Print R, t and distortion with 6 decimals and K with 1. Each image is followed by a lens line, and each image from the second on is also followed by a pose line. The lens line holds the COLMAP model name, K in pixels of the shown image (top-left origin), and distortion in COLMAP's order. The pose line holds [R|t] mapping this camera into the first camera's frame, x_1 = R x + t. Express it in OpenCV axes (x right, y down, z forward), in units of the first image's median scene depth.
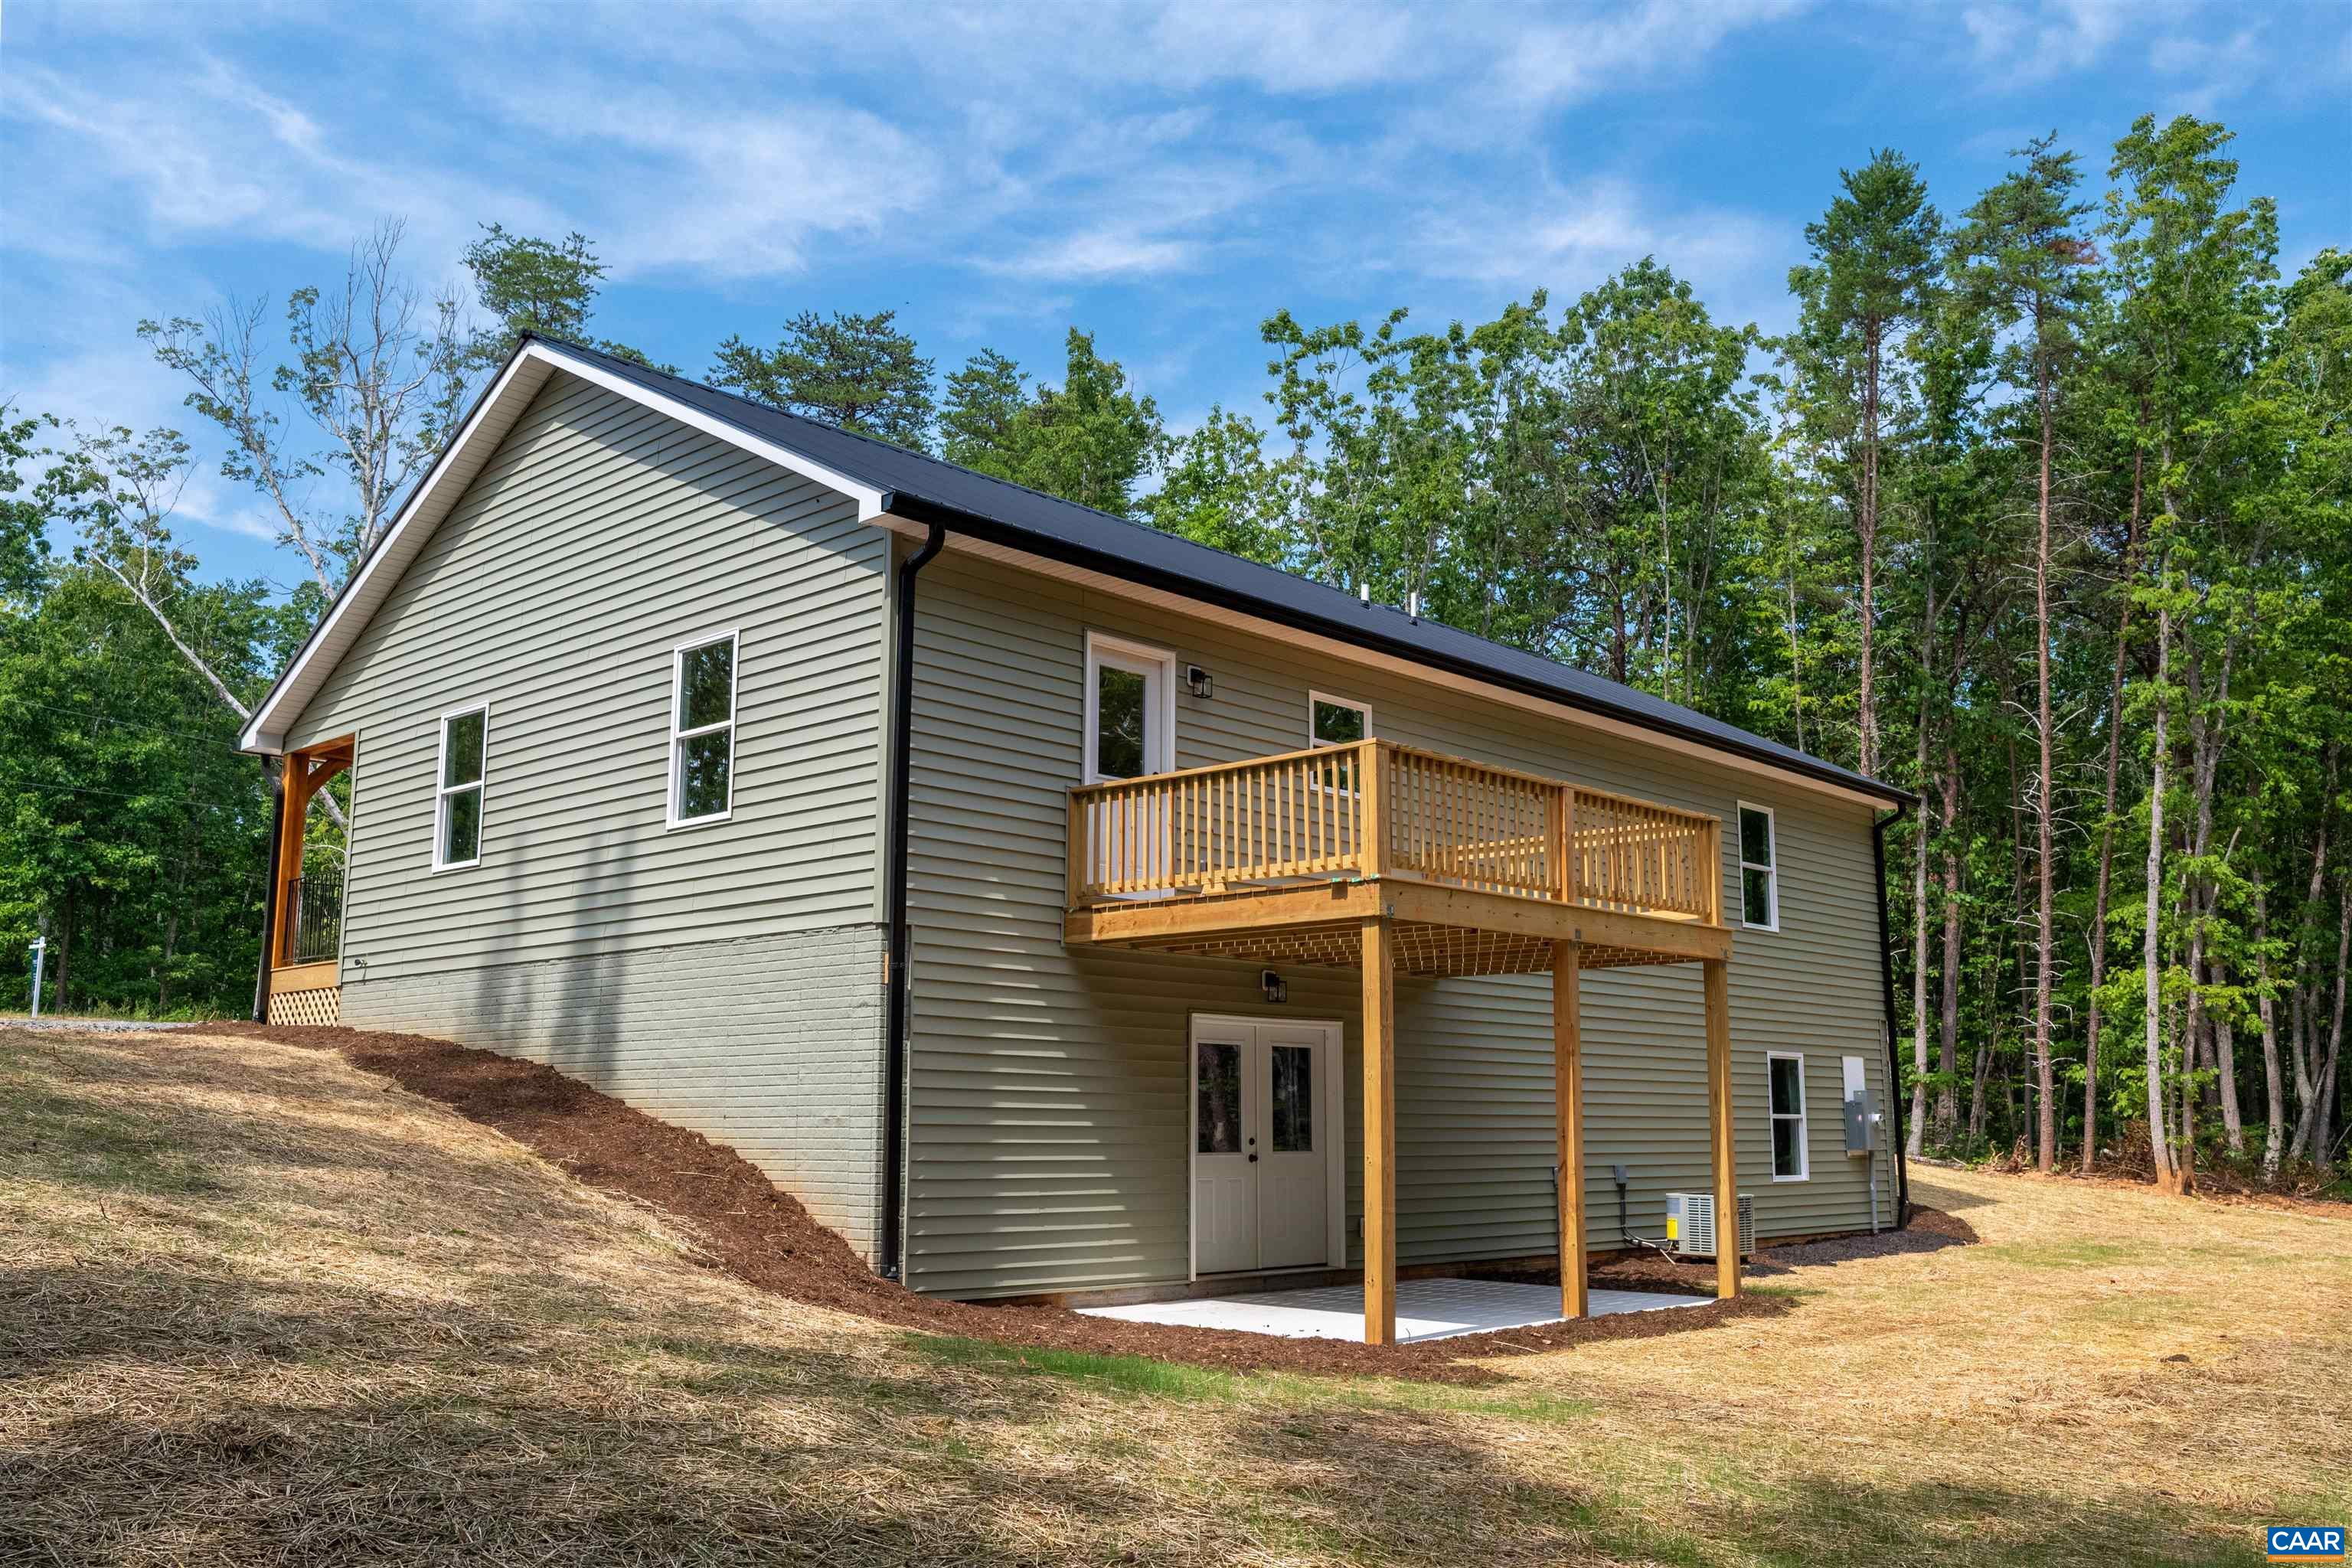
lens RADIAL K [[1968.7, 0, 1196.6], [0, 1968.7, 795.9], [0, 0, 1]] dist [-0.019980, -0.003972]
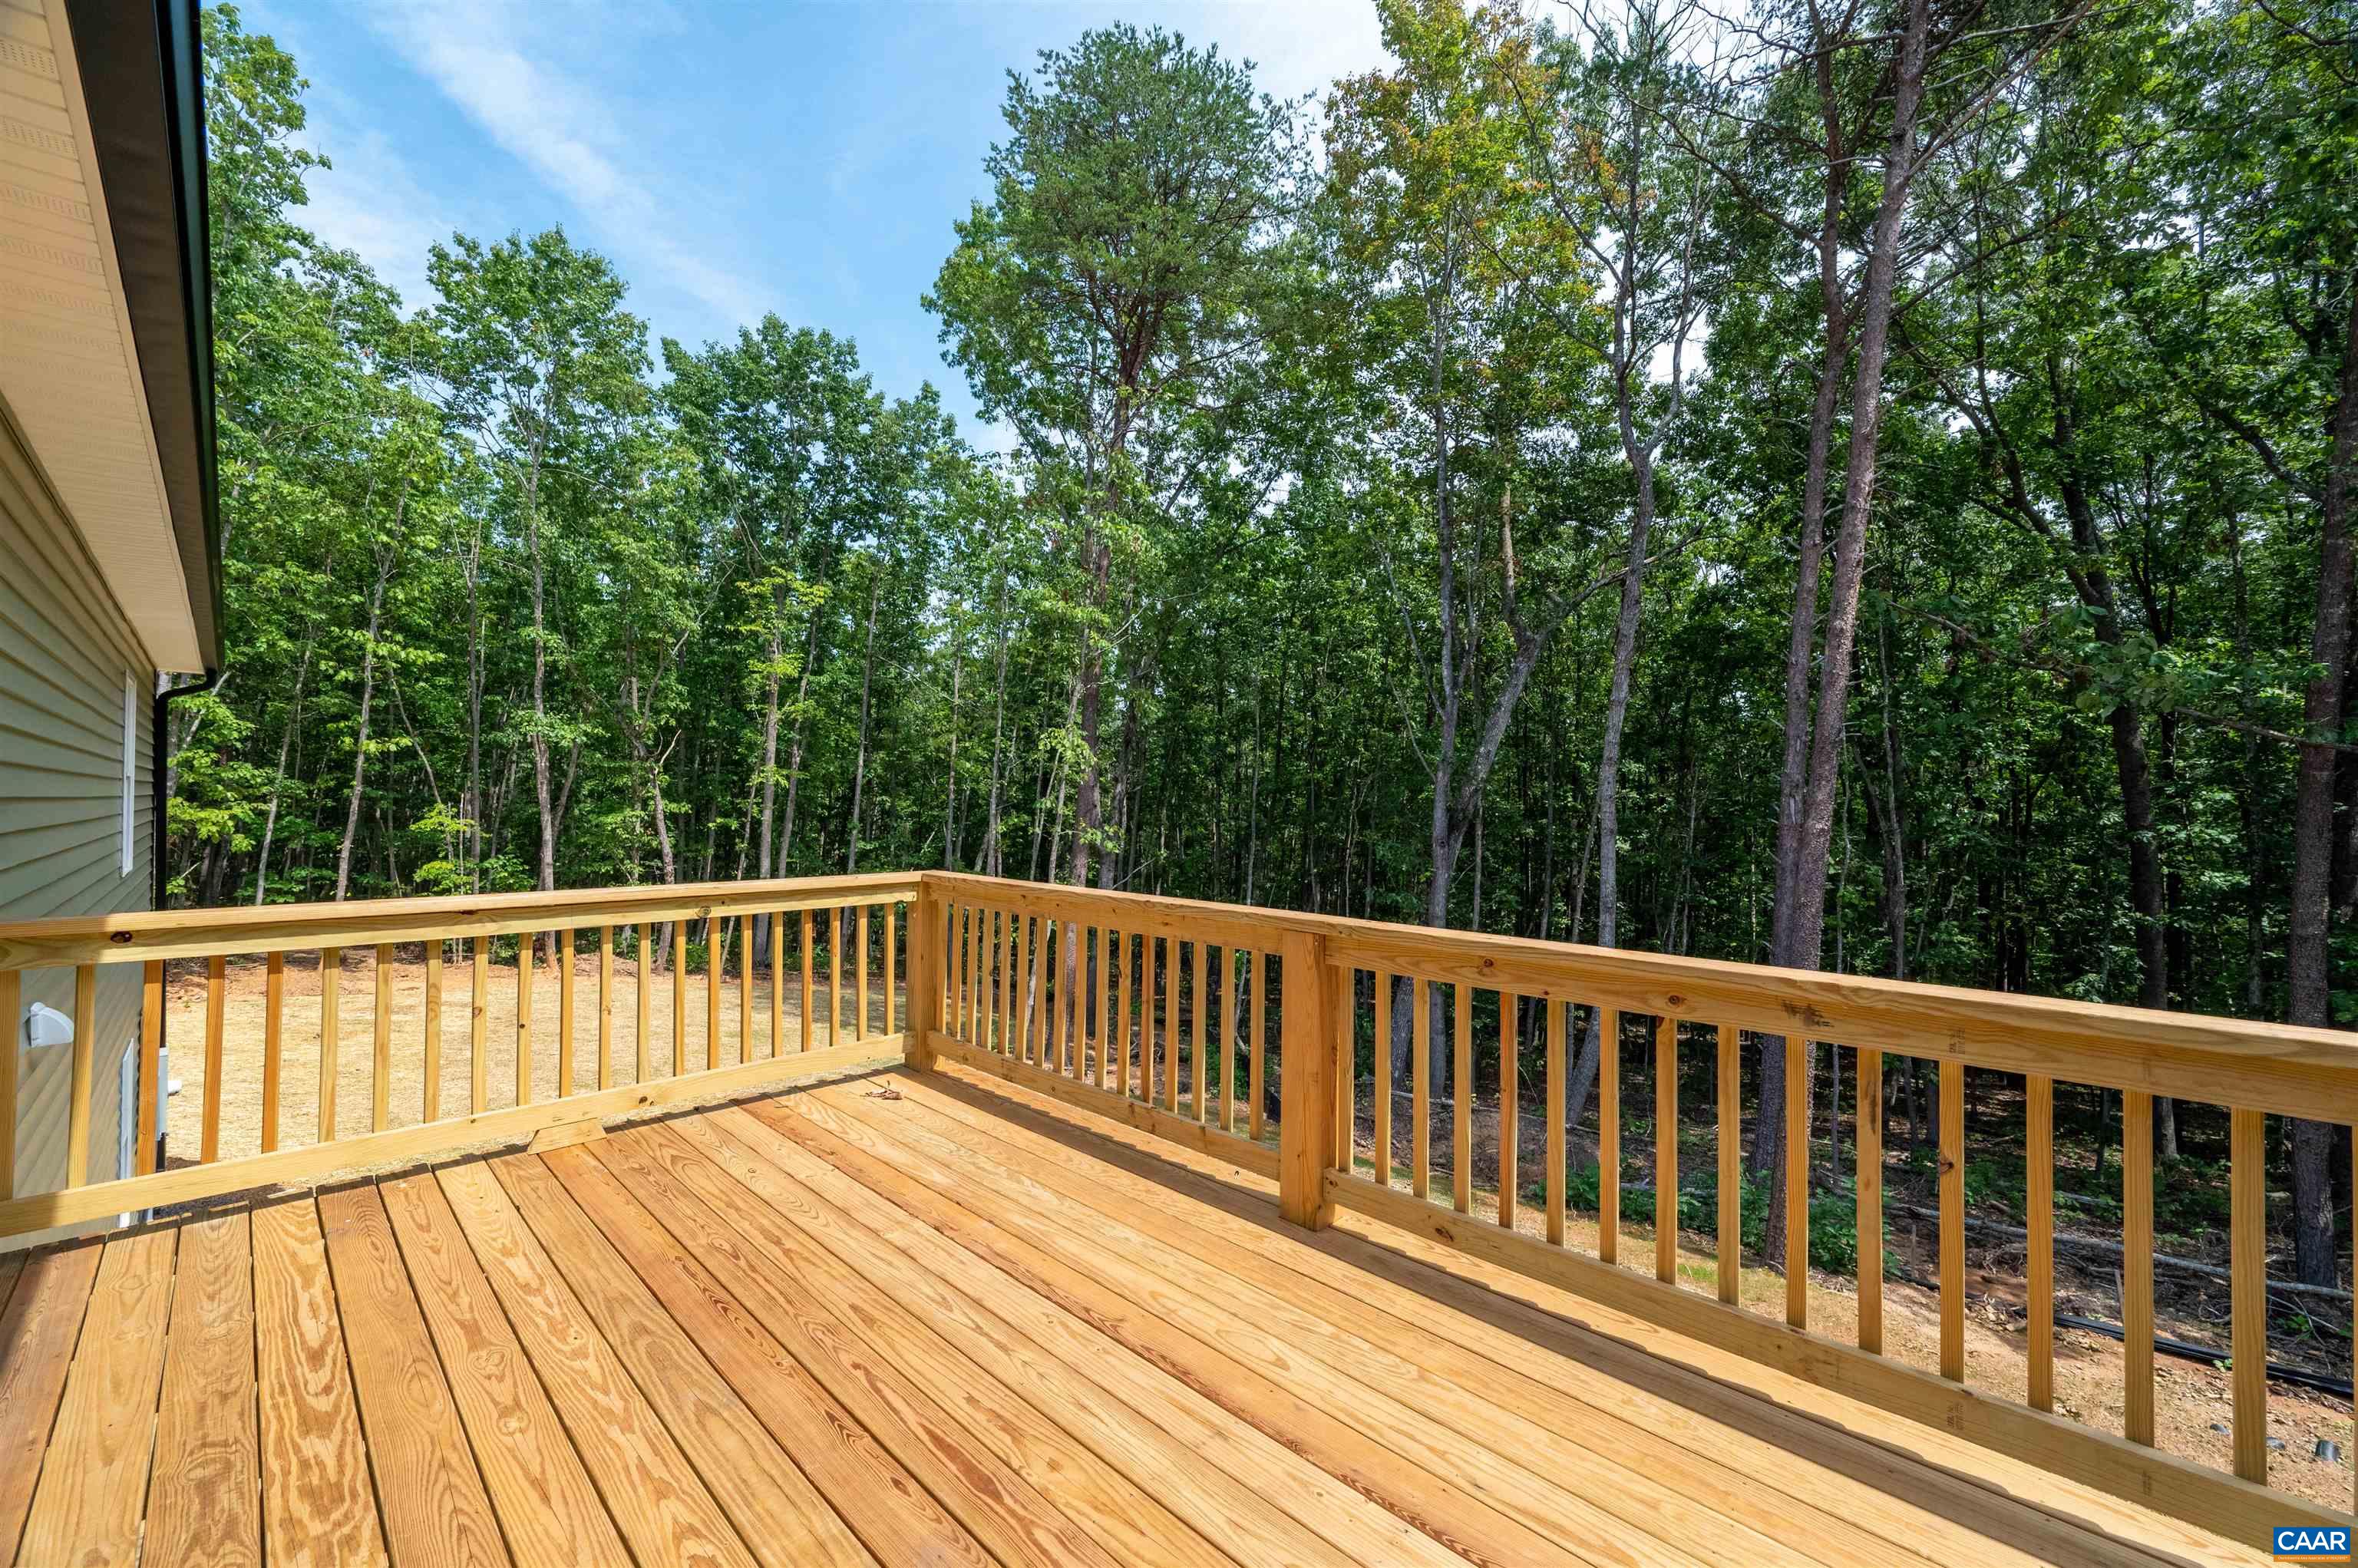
lens RADIAL K [[932.5, 0, 1188.9], [0, 932.5, 782.1], [0, 0, 1]] dist [-0.001161, 0.000467]
pose [[0.016914, 0.019503, 0.999667, -0.024282], [-0.176610, 0.984147, -0.016212, -0.027893], [-0.984136, -0.176277, 0.020090, 1.067372]]
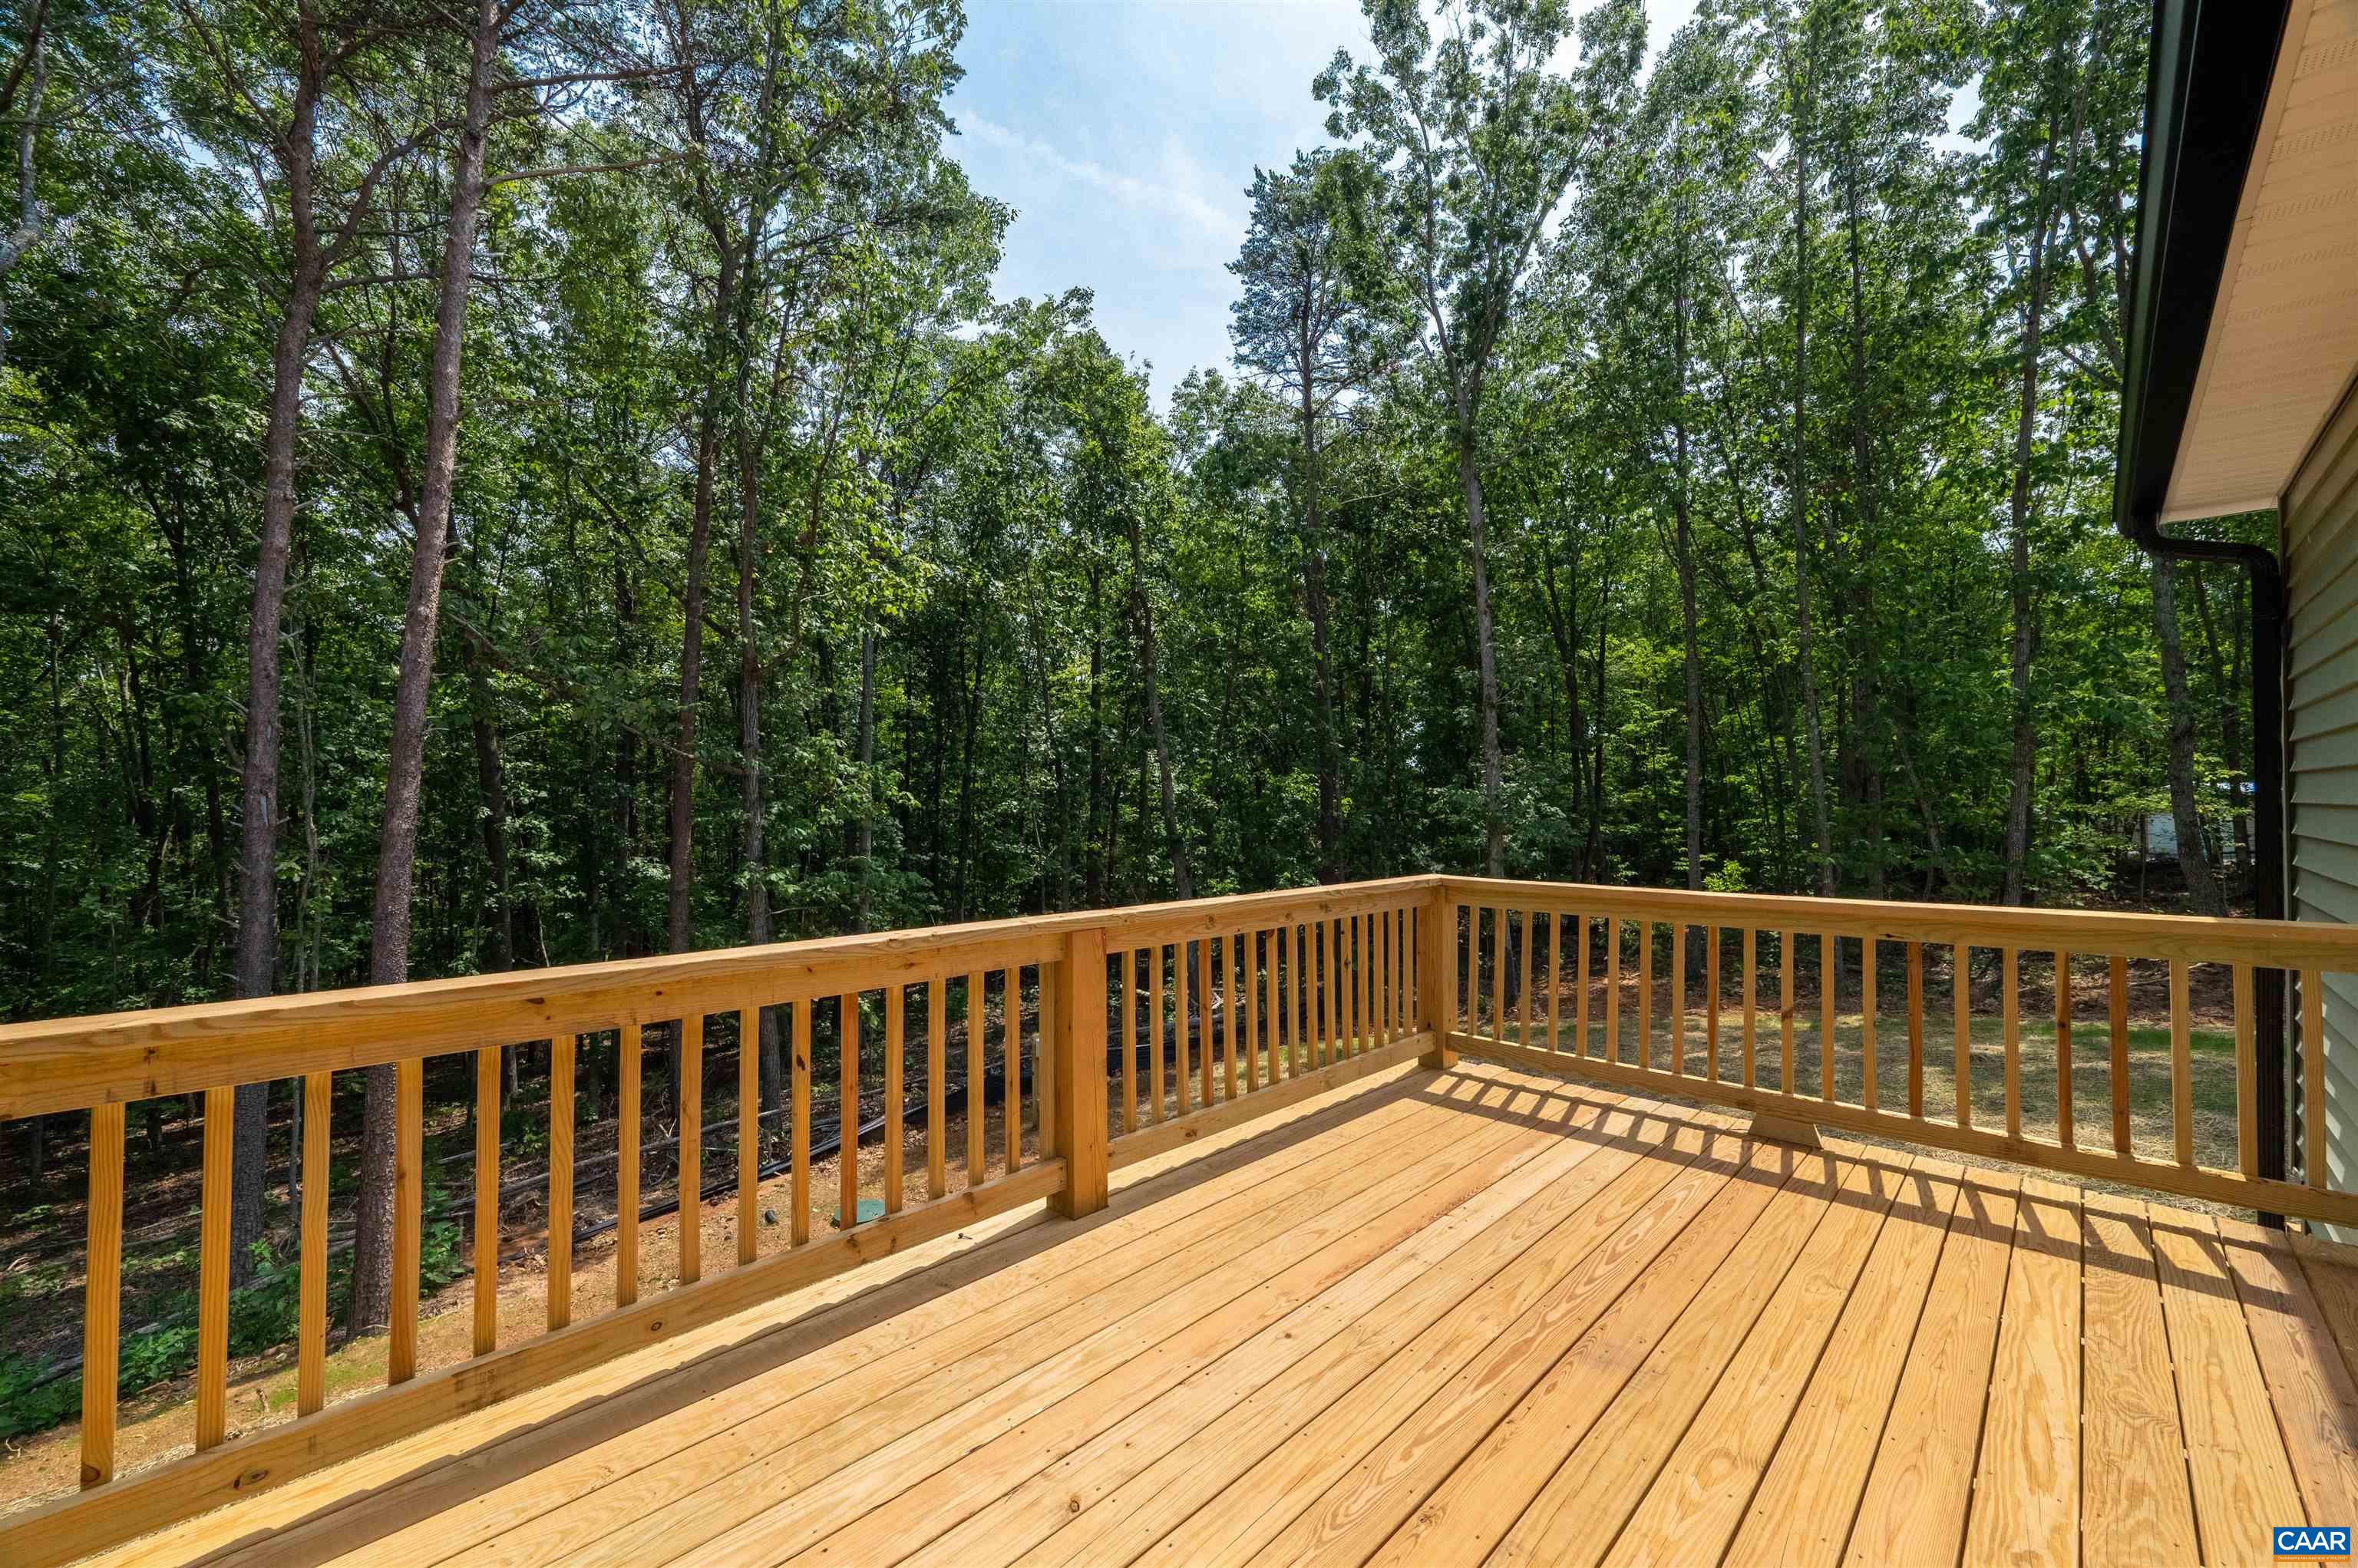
lens RADIAL K [[932.5, 0, 1181.7], [0, 932.5, 773.2], [0, 0, 1]] dist [-0.001161, 0.000467]
pose [[-0.999581, 0.005481, 0.028423, 0.159891], [-0.000238, 0.980315, -0.197442, 0.005373], [-0.028945, -0.197366, -0.979902, 1.259349]]
